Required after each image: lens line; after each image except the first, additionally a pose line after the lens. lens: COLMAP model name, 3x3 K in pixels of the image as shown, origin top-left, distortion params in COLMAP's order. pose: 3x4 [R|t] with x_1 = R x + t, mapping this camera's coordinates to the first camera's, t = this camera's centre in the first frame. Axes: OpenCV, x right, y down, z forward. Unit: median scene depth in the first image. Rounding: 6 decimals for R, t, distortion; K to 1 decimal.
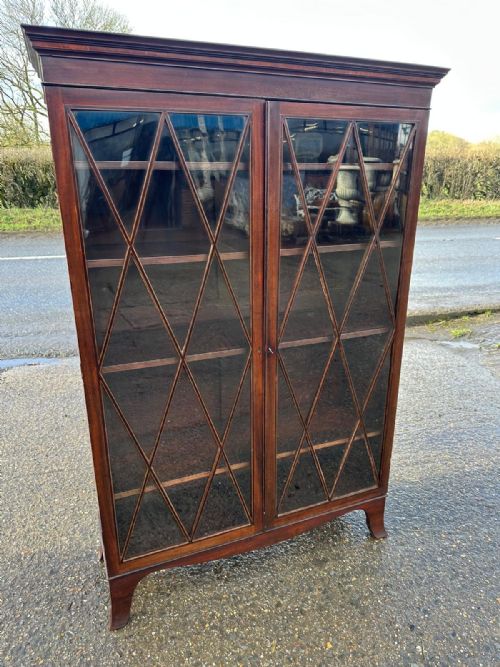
lens RADIAL K [[477.6, 0, 250.2], [0, 477.6, 335.5], [0, 0, 1]] dist [0.015996, -0.022007]
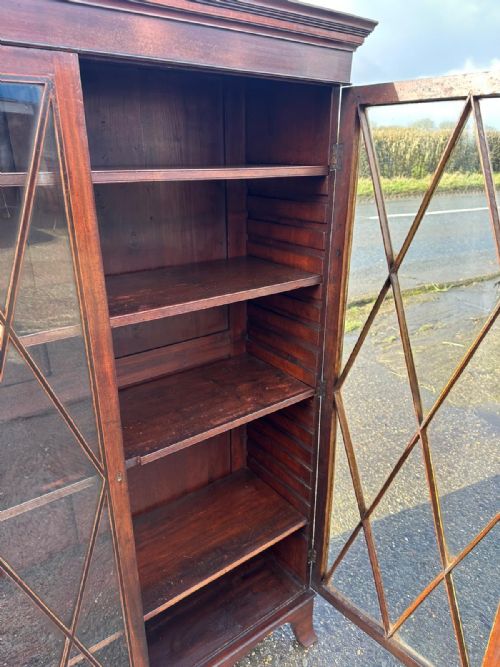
lens RADIAL K [[477.6, 0, 253.4], [0, 477.6, 331.7], [0, 0, 1]] dist [0.015996, -0.022007]
pose [[0.967583, -0.087247, 0.237003, 0.045202], [0.079103, 0.995909, 0.043678, -0.133660], [-0.239844, -0.023515, 0.970527, 0.297391]]
